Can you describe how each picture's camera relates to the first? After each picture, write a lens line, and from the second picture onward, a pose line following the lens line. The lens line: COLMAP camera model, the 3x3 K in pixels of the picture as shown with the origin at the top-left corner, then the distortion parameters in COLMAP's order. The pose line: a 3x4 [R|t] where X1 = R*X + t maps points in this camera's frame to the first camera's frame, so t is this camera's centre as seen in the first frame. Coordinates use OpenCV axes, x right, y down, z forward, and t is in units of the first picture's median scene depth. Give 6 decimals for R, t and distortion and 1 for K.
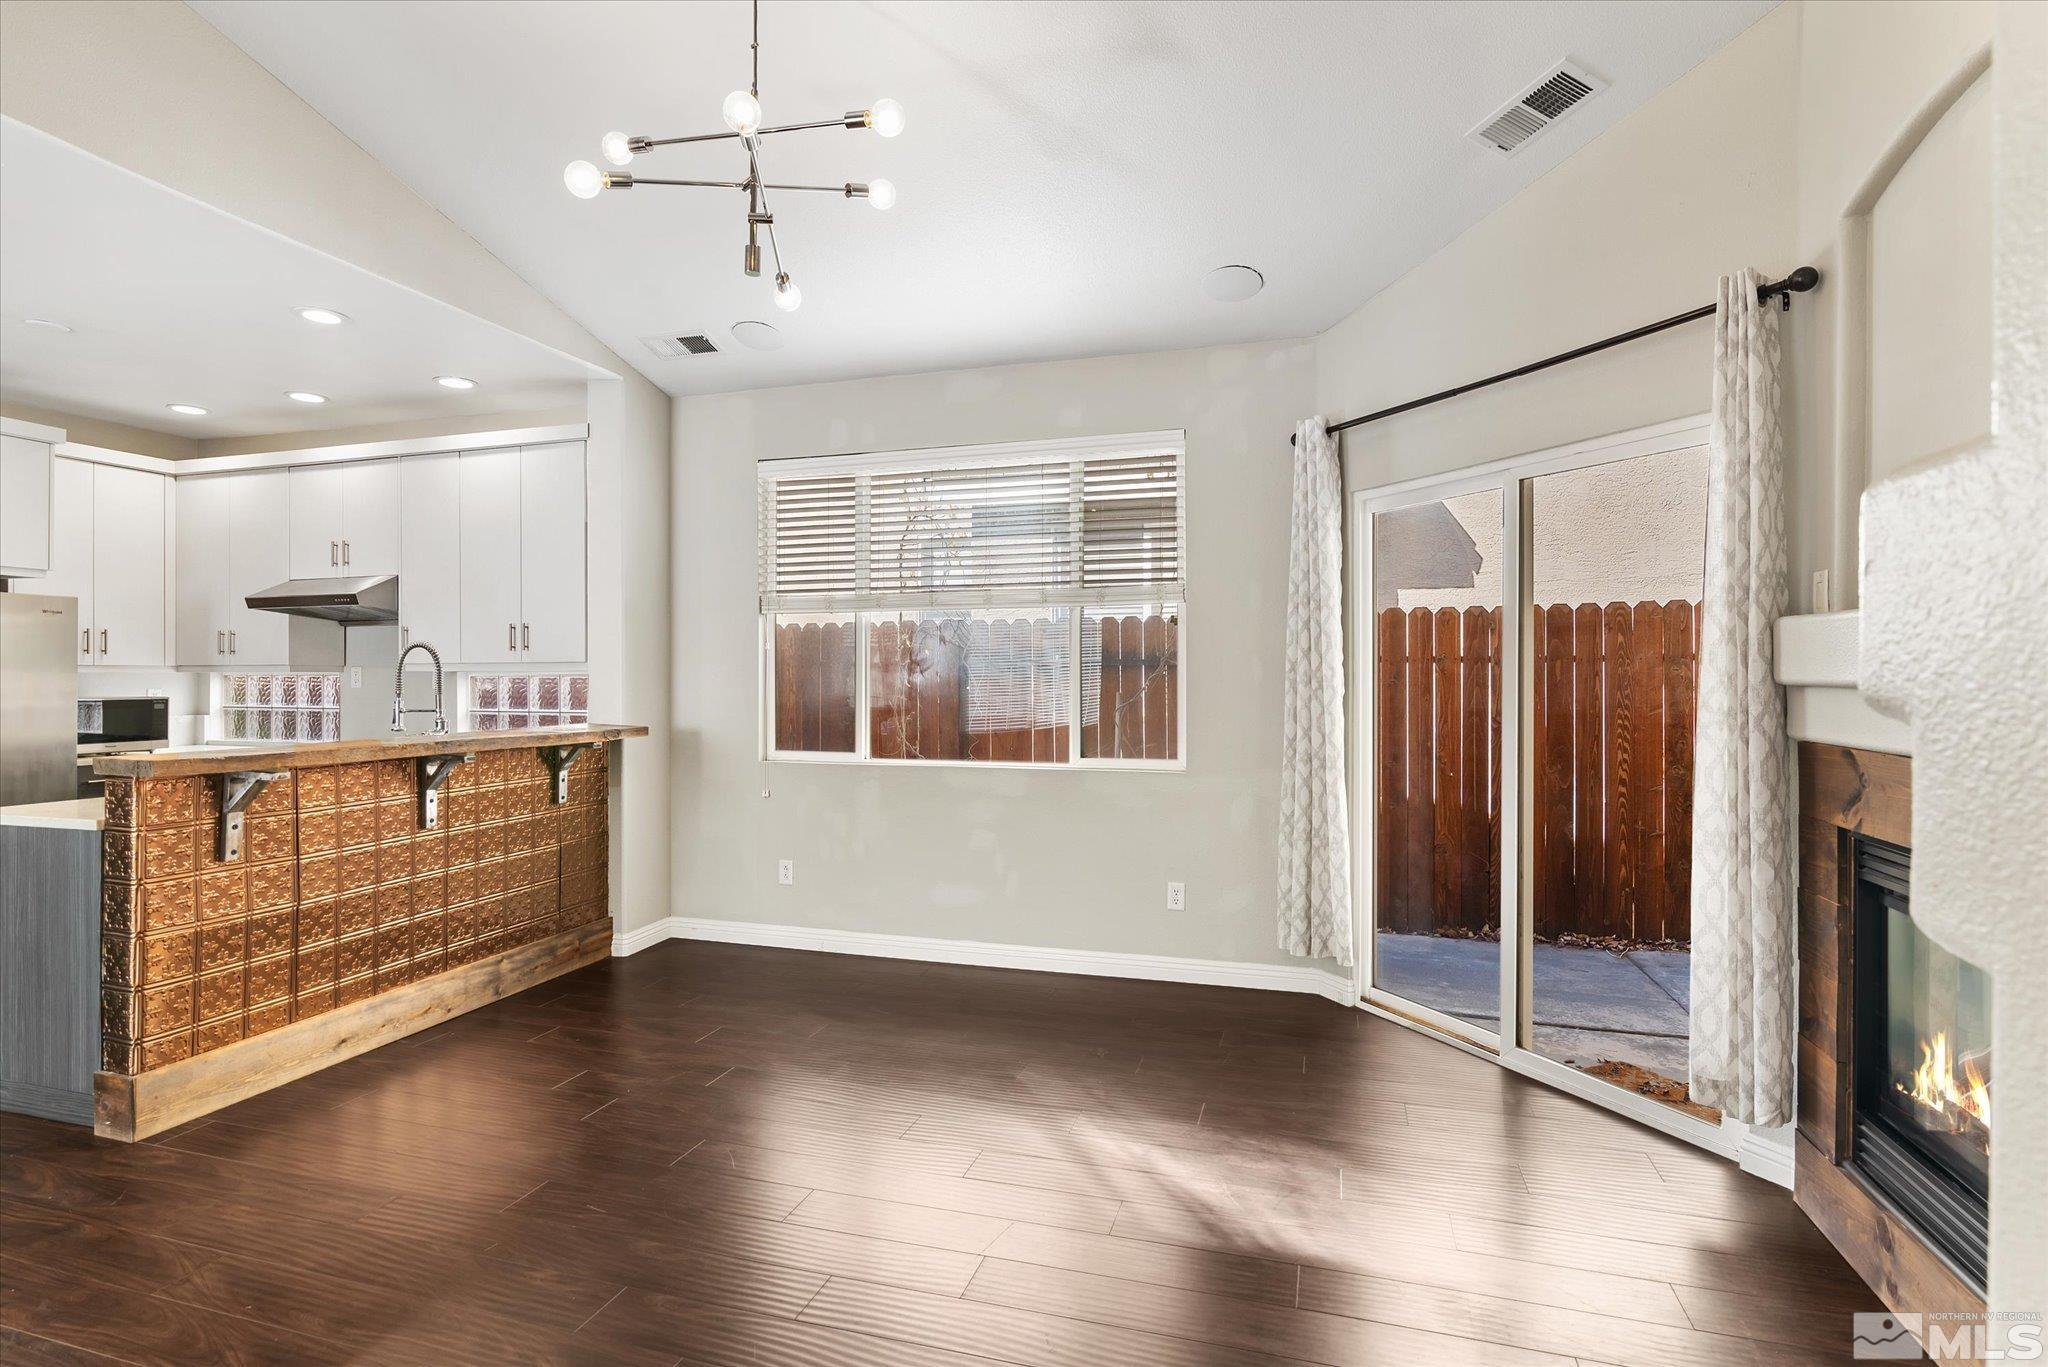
lens RADIAL K [[1035.7, 0, 1014.1], [0, 1035.7, 676.2], [0, 0, 1]] dist [0.000708, -0.001143]
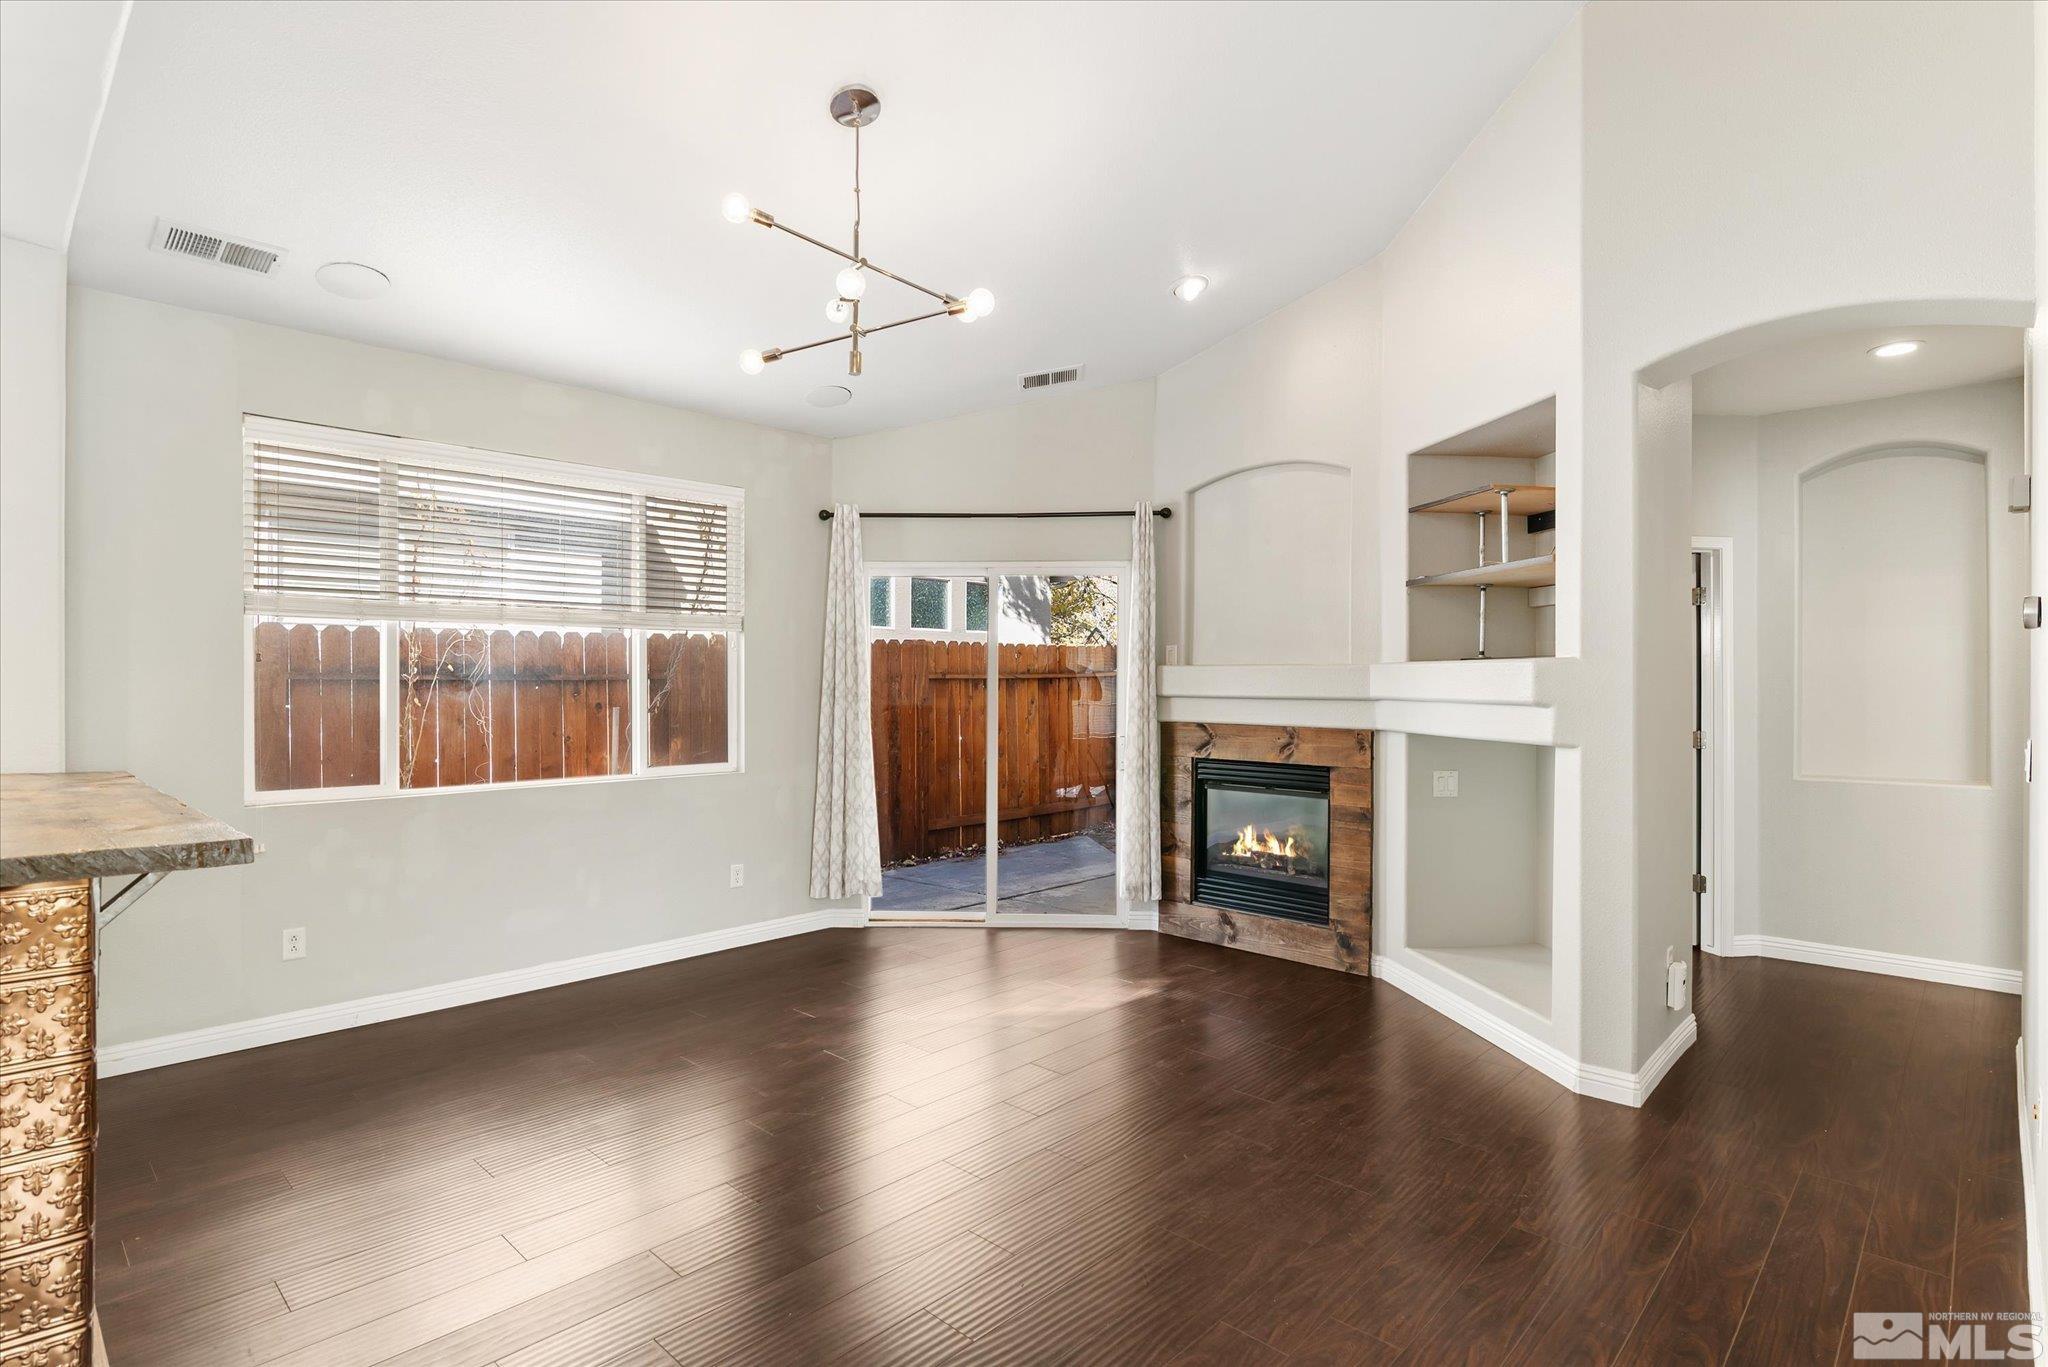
lens RADIAL K [[1035.7, 0, 1029.8], [0, 1035.7, 680.0], [0, 0, 1]] dist [0.000708, -0.001143]
pose [[0.448948, 0.001358, 0.893557, -0.763230], [-0.002002, 0.999998, -0.000514, -0.014632], [-0.893556, -0.001559, 0.448949, 0.159335]]
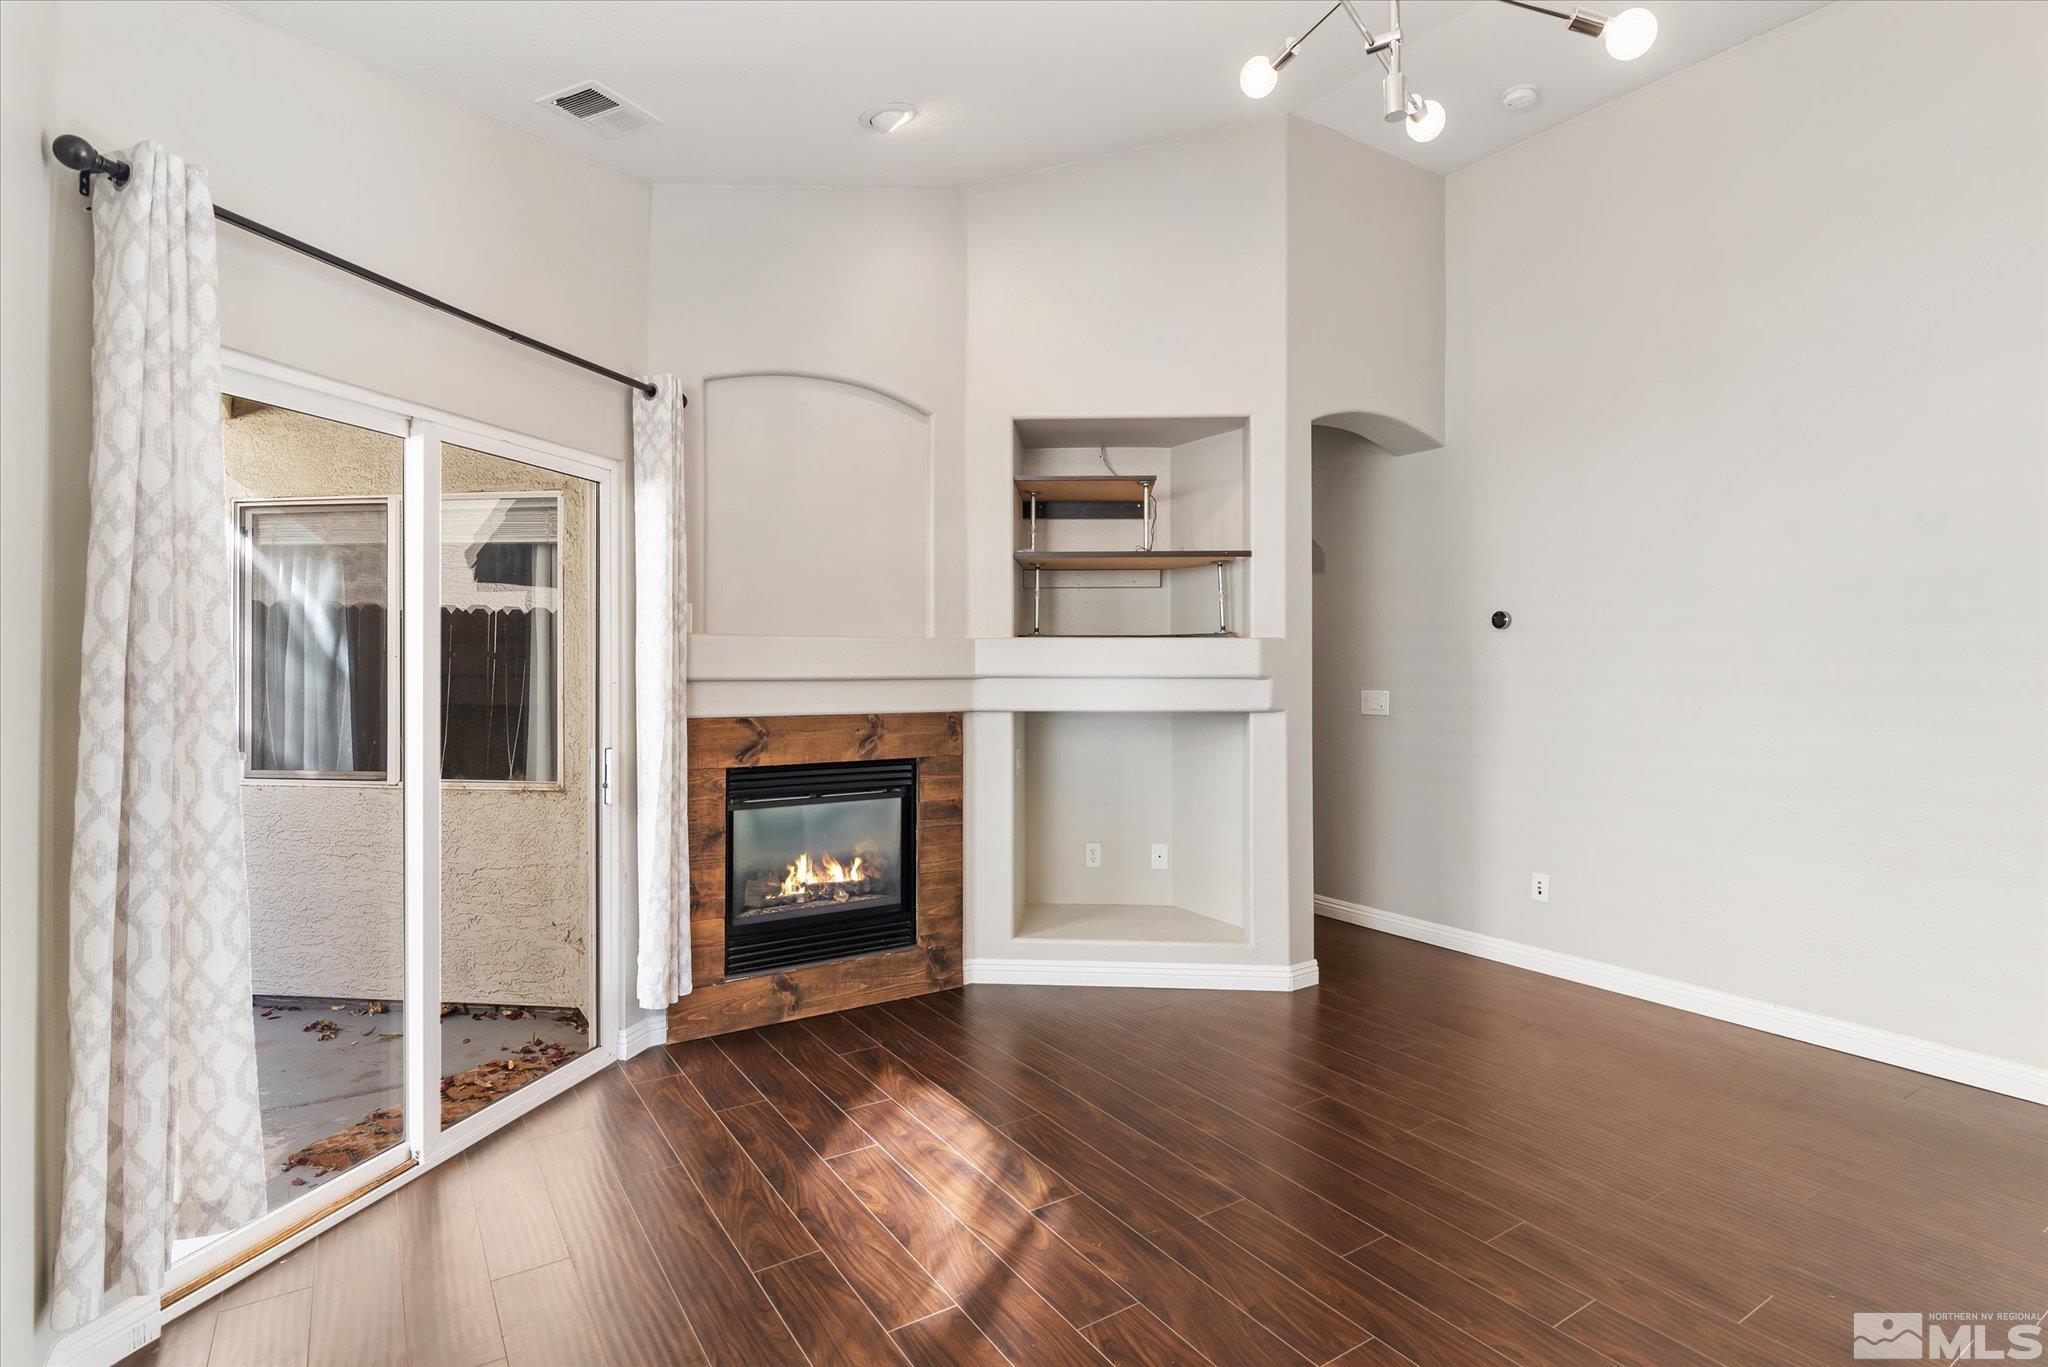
lens RADIAL K [[1035.7, 0, 1033.3], [0, 1035.7, 661.5], [0, 0, 1]] dist [0.000708, -0.001143]
pose [[-0.772528, -0.000950, 0.634980, -0.303345], [-0.000422, 0.999999, 0.000984, -0.012082], [-0.634981, 0.000492, -0.772528, 1.042398]]
